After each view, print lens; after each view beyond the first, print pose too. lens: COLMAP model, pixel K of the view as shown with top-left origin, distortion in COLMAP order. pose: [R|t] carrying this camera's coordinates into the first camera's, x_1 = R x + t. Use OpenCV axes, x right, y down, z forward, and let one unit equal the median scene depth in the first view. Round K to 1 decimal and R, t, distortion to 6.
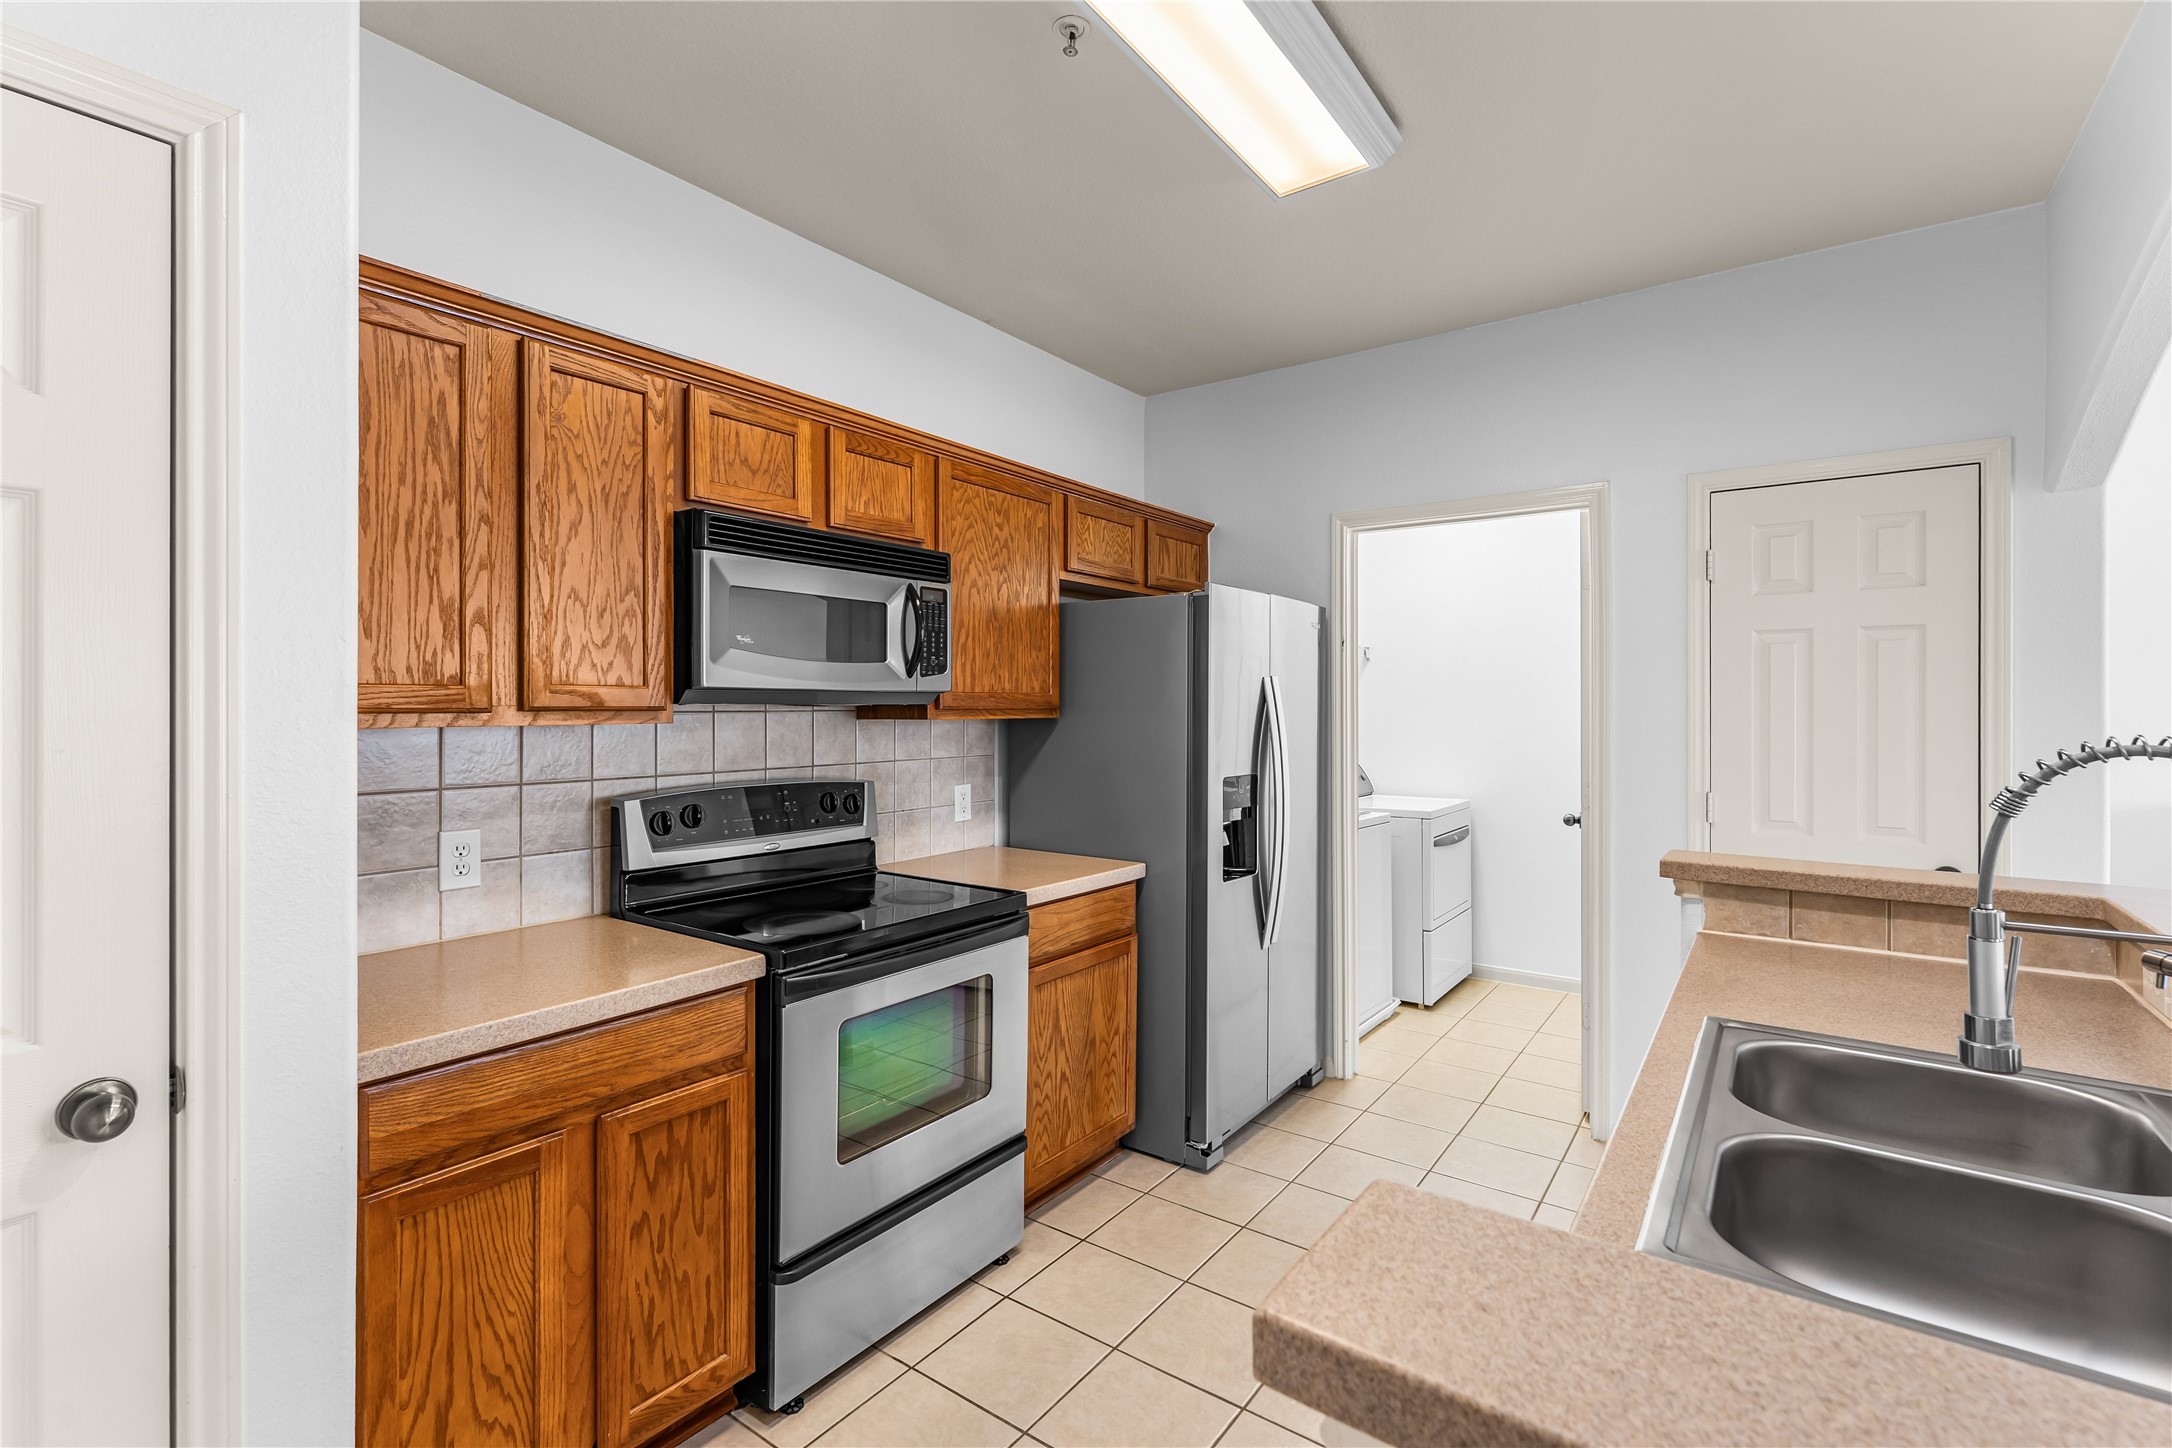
lens RADIAL K [[968.4, 0, 1095.2], [0, 968.4, 708.6], [0, 0, 1]] dist [-0.012331, 0.003630]
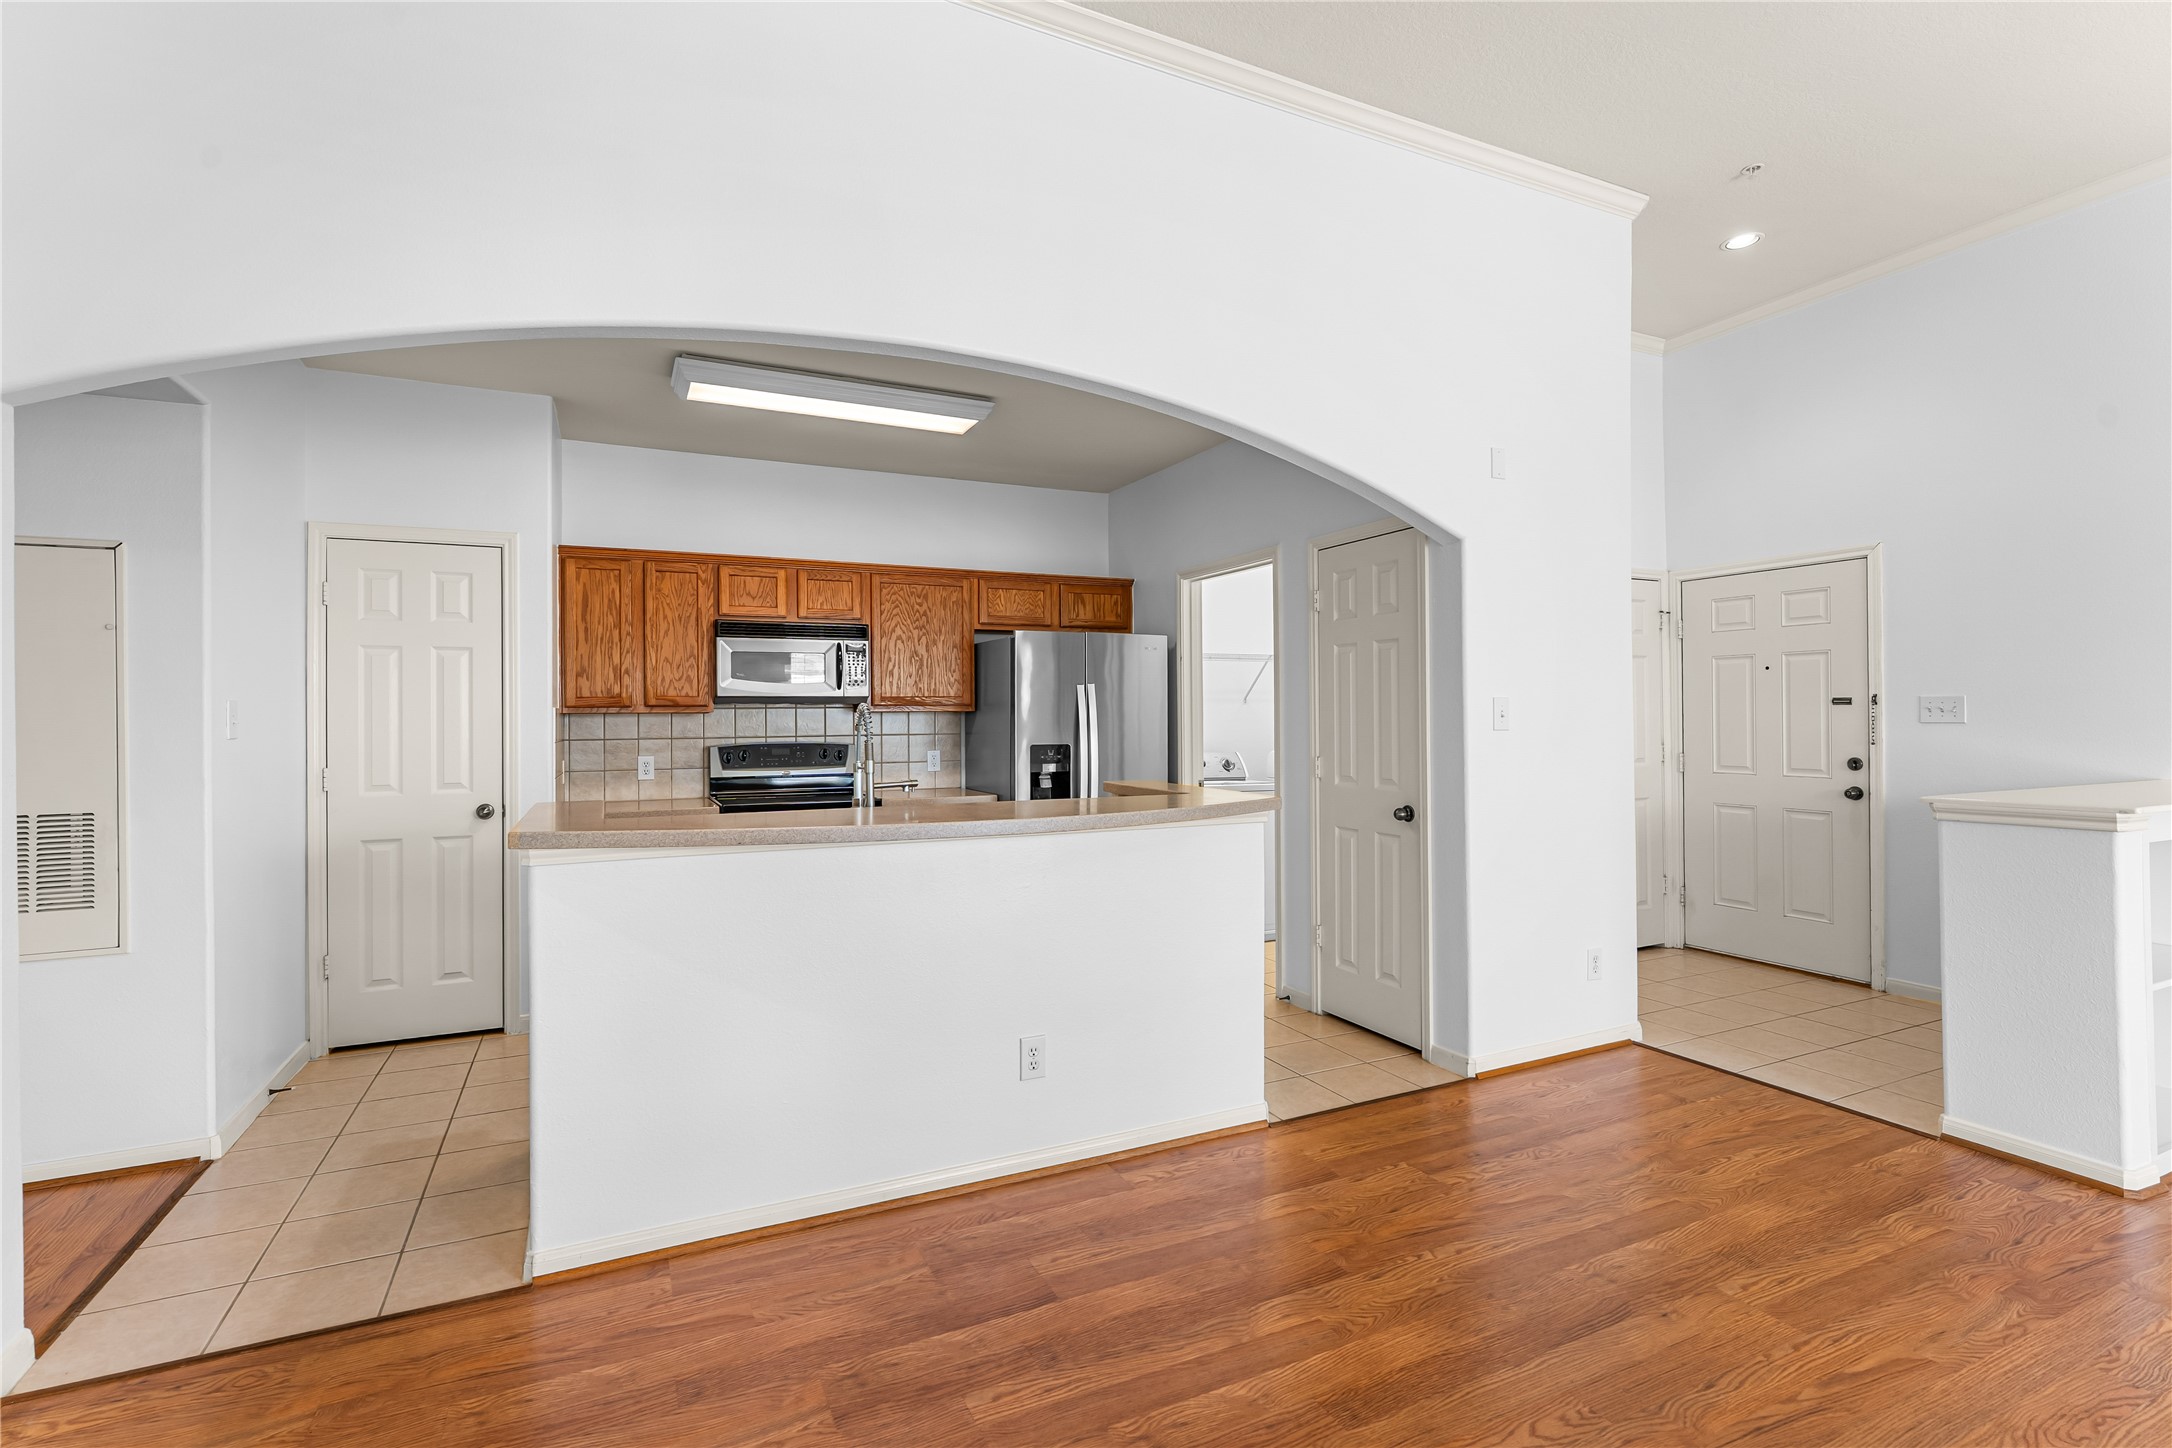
lens RADIAL K [[968.4, 0, 1105.8], [0, 968.4, 712.2], [0, 0, 1]] dist [-0.012331, 0.003630]
pose [[0.886336, -0.009666, -0.462942, 1.213863], [0.007445, 0.999950, -0.006626, 0.031406], [0.462983, 0.002426, 0.886364, -0.513731]]
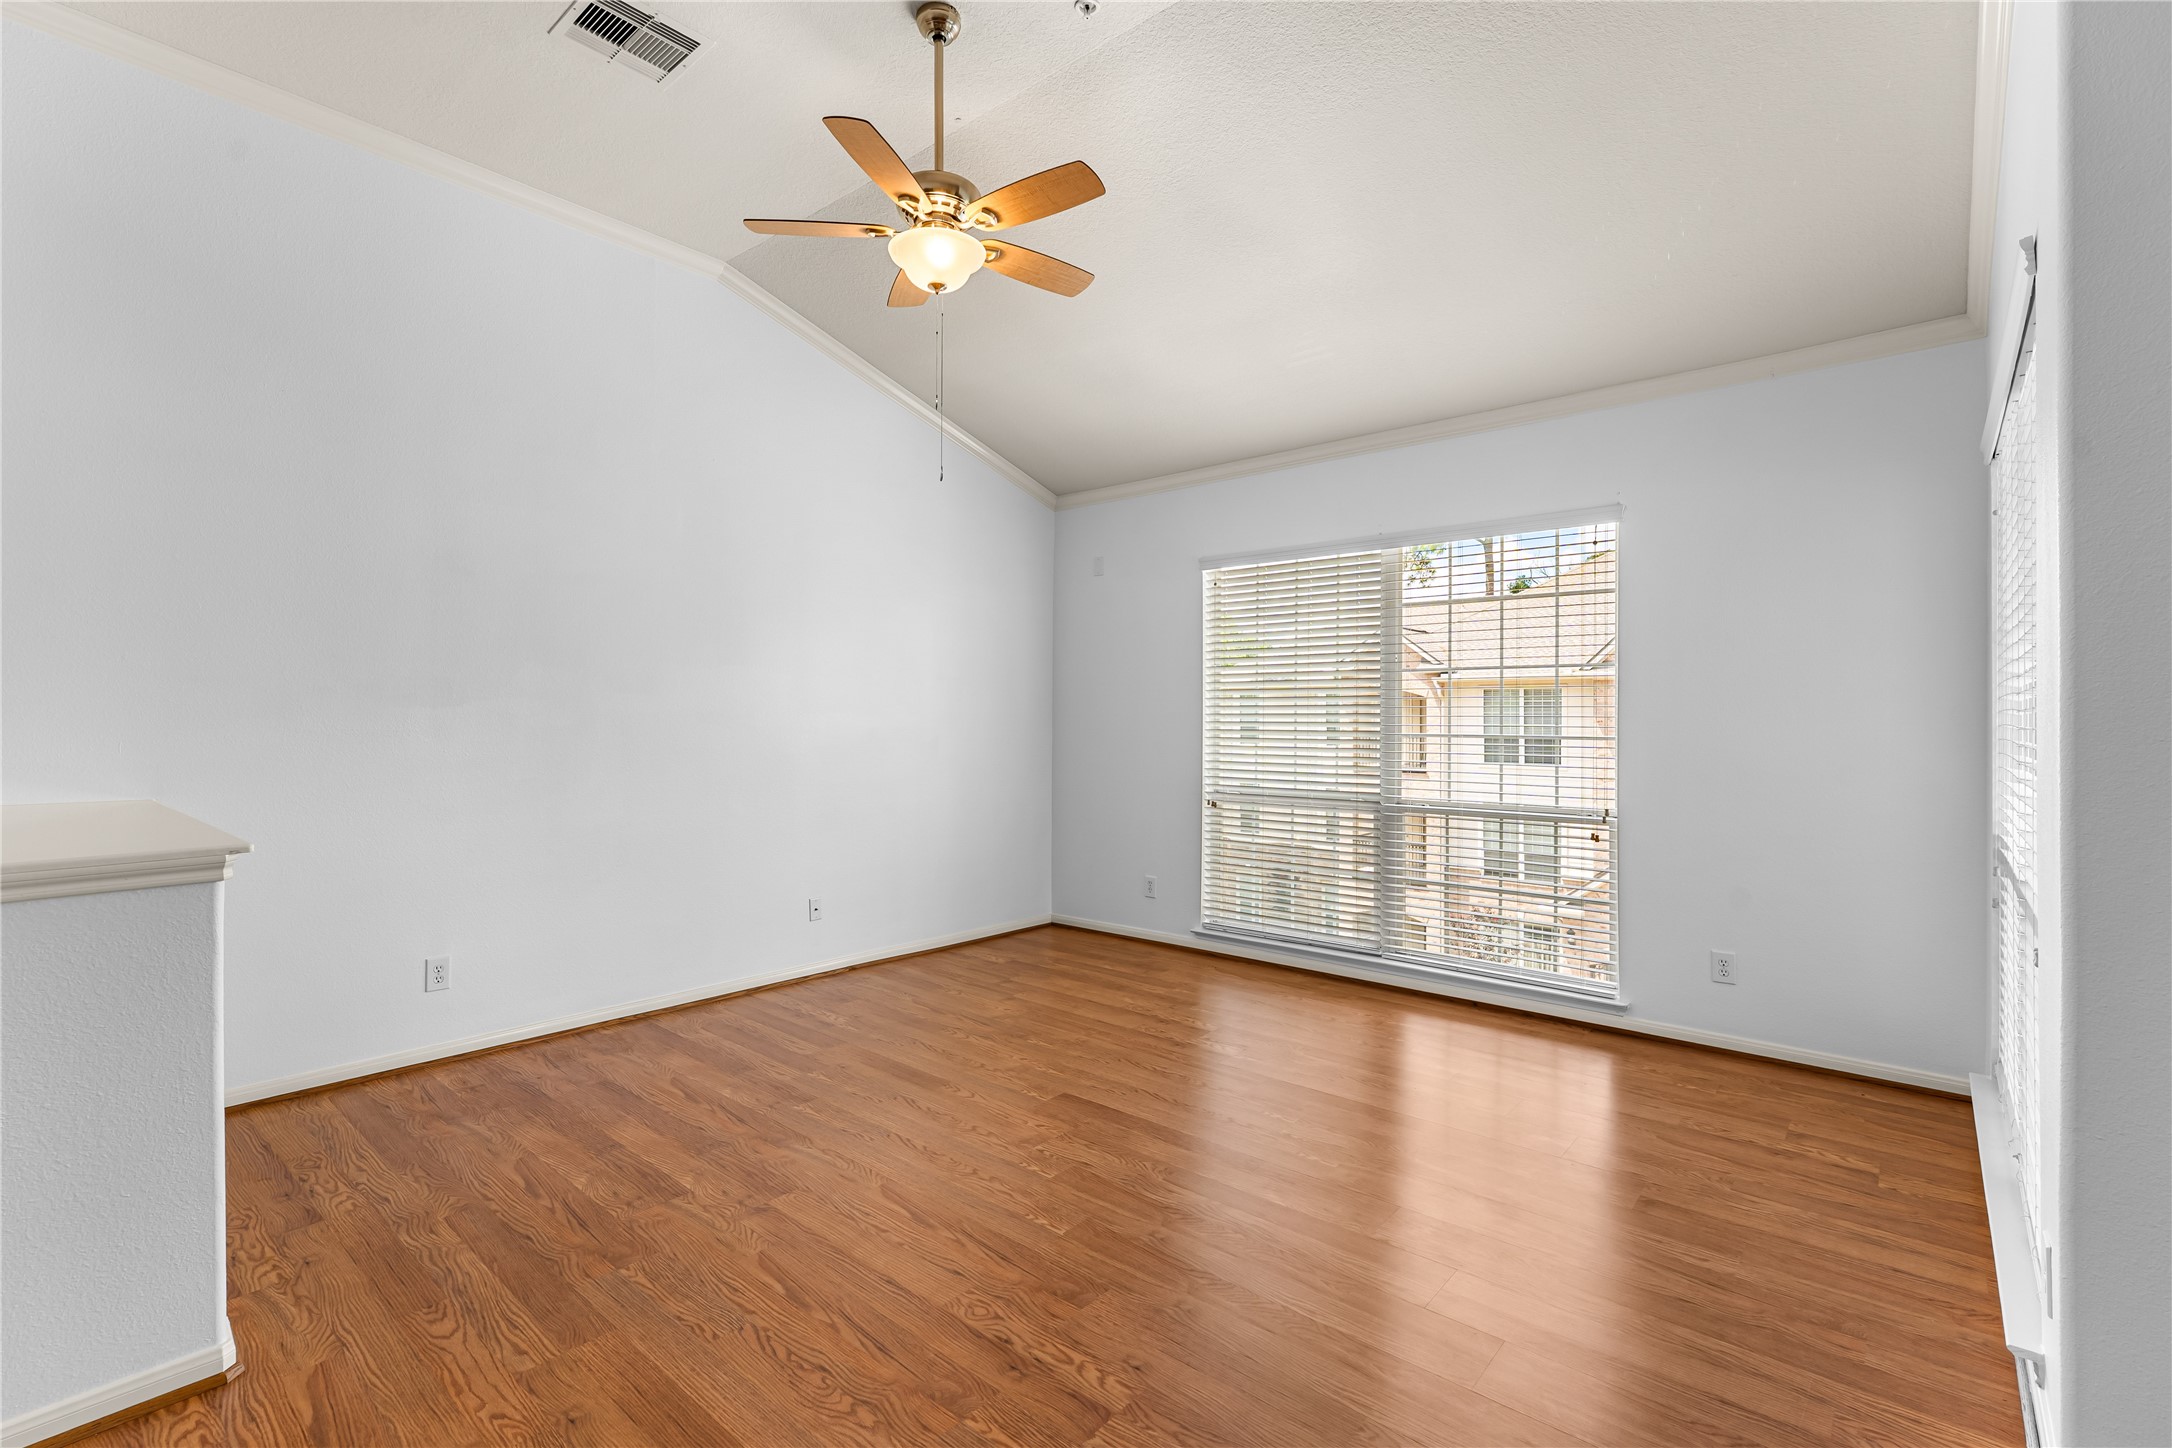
lens RADIAL K [[968.4, 0, 1081.6], [0, 968.4, 706.8], [0, 0, 1]] dist [-0.012331, 0.003630]
pose [[0.079016, 0.012339, 0.996797, 0.998760], [0.000299, 0.999923, -0.012401, 0.035510], [-0.996873, 0.001278, 0.079006, 0.192203]]
